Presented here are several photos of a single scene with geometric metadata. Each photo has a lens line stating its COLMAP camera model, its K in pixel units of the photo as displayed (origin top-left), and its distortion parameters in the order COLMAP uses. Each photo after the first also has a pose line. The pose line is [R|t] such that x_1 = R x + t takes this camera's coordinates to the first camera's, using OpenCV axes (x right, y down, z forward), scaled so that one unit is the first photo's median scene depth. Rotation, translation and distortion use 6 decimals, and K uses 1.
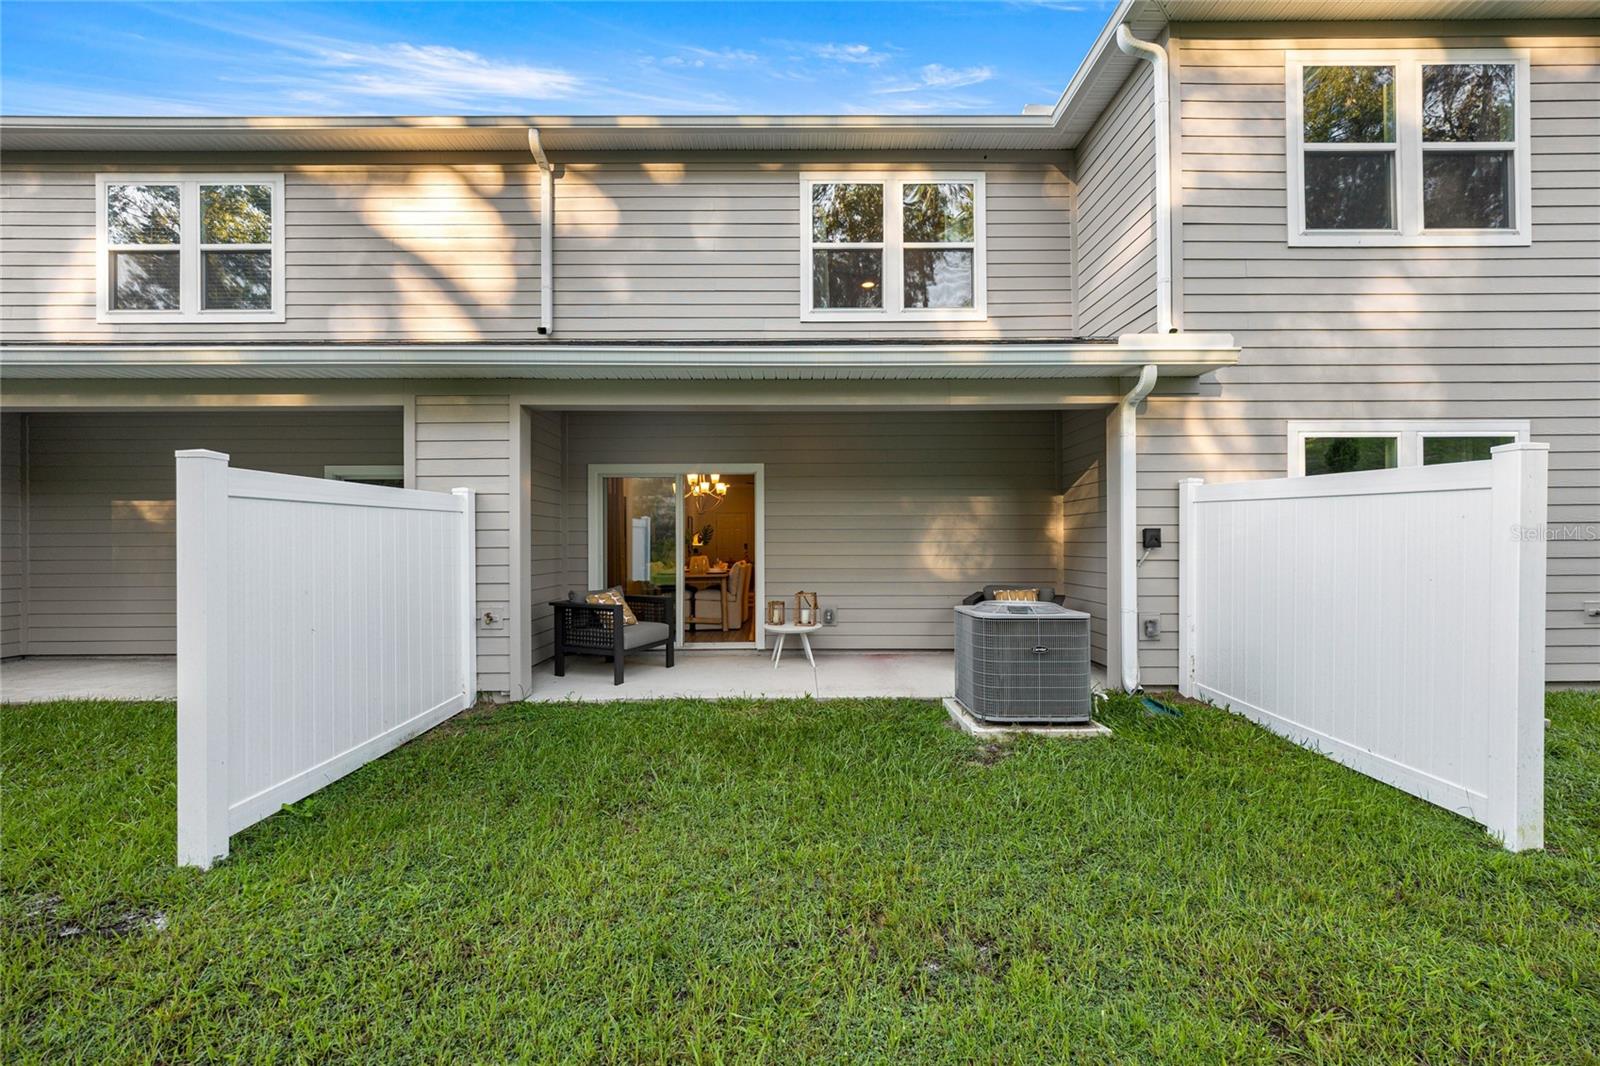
lens RADIAL K [[648.7, 0, 804.0], [0, 648.7, 537.4], [0, 0, 1]] dist [-0.003796, -0.000594]
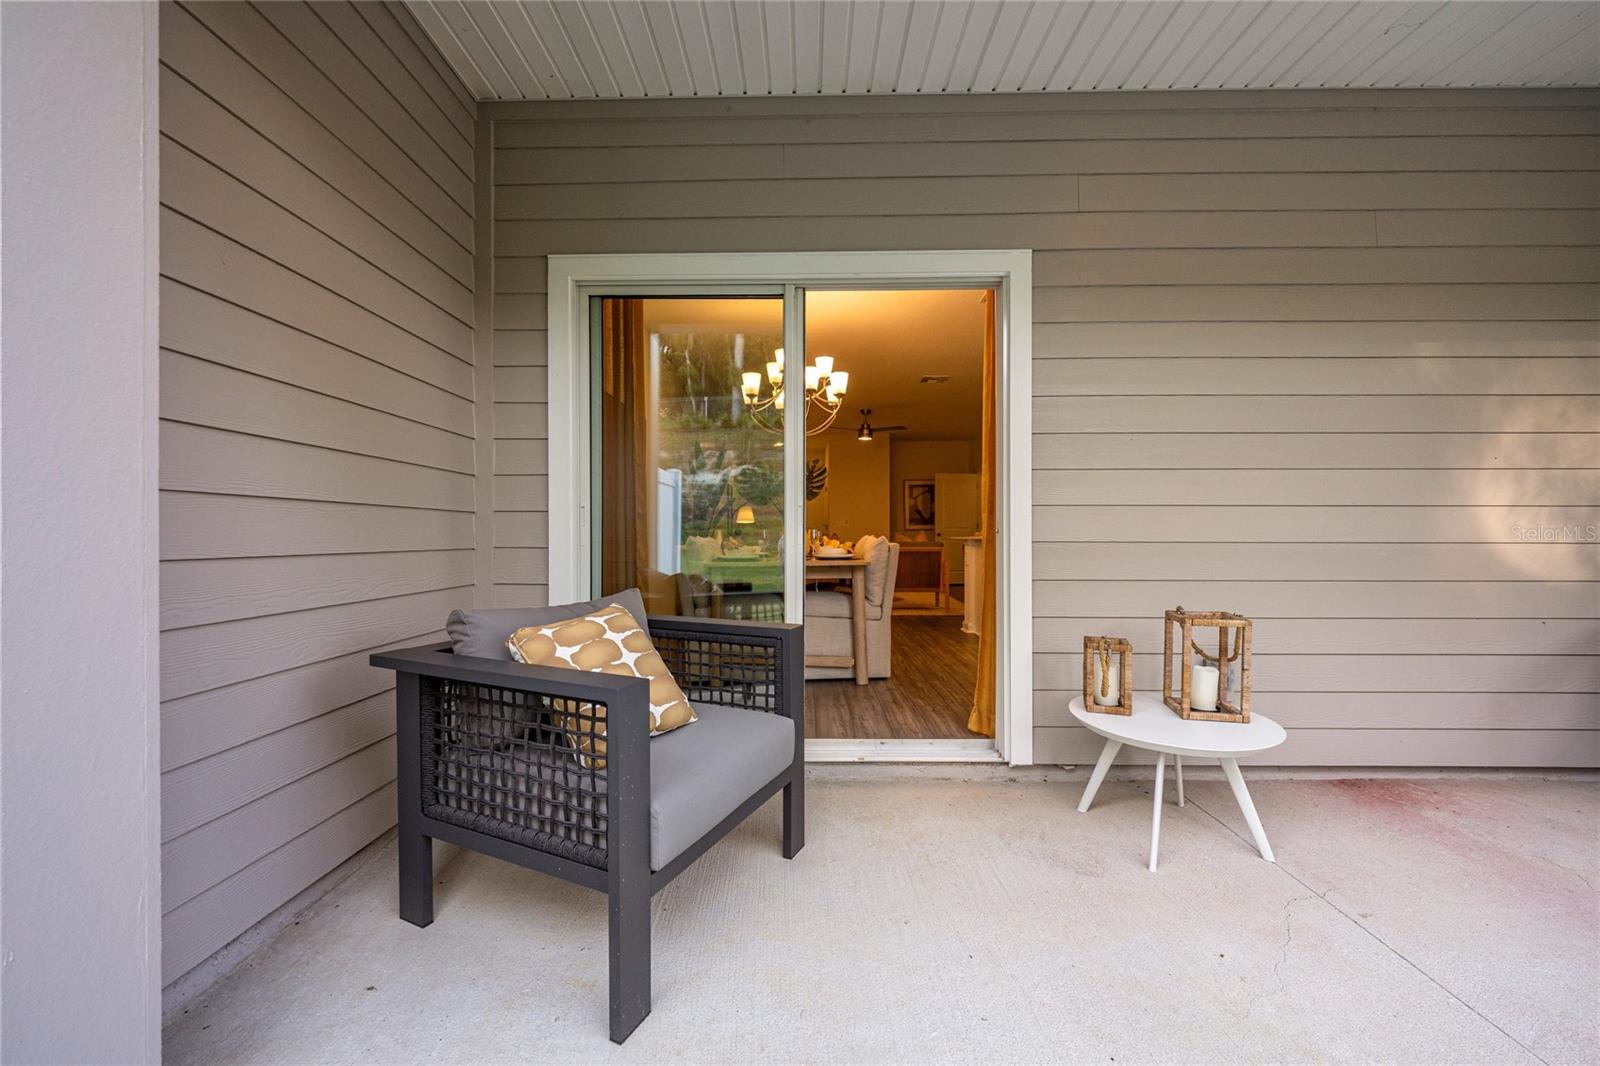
lens RADIAL K [[648.7, 0, 794.8], [0, 648.7, 534.2], [0, 0, 1]] dist [-0.003796, -0.000594]
pose [[0.999319, 0.001513, -0.036859, -0.181224], [-0.001329, 0.999987, 0.005019, 0.042811], [0.036866, -0.004966, 0.999308, 0.640043]]
